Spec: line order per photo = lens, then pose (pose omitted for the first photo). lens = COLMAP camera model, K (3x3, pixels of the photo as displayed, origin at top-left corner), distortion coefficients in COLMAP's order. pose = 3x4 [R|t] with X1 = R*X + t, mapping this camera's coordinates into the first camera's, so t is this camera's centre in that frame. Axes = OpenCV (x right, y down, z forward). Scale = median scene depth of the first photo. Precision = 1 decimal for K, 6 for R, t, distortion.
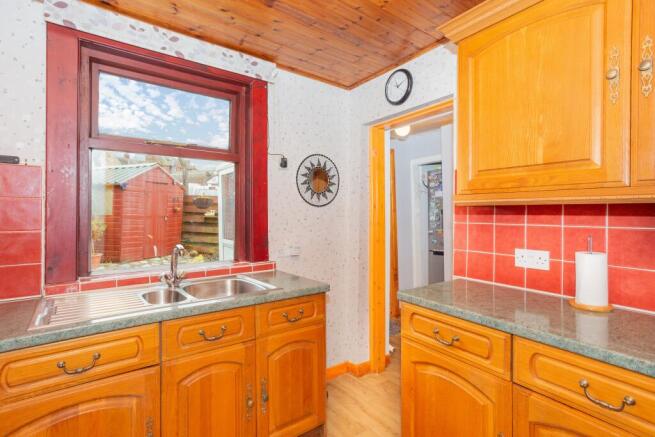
lens RADIAL K [[328.0, 0, 326.2], [0, 328.0, 212.8], [0, 0, 1]] dist [-0.043865, 0.037689]
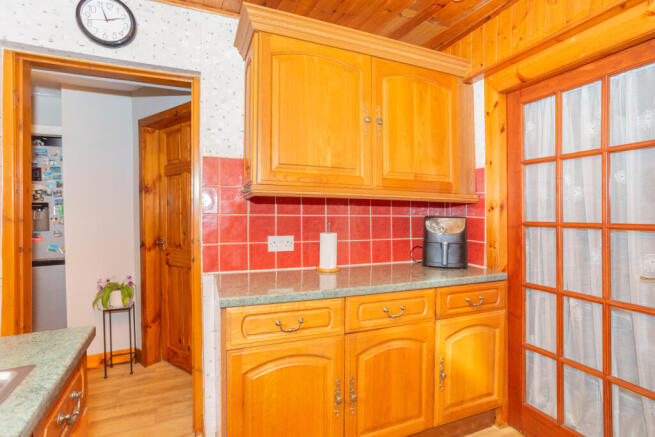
lens RADIAL K [[328.0, 0, 326.2], [0, 328.0, 212.8], [0, 0, 1]] dist [-0.043865, 0.037689]
pose [[0.216759, 0.004402, 0.976215, -0.546986], [-0.008239, 0.999962, -0.002680, 0.032879], [-0.976190, -0.007462, 0.216787, 0.611211]]
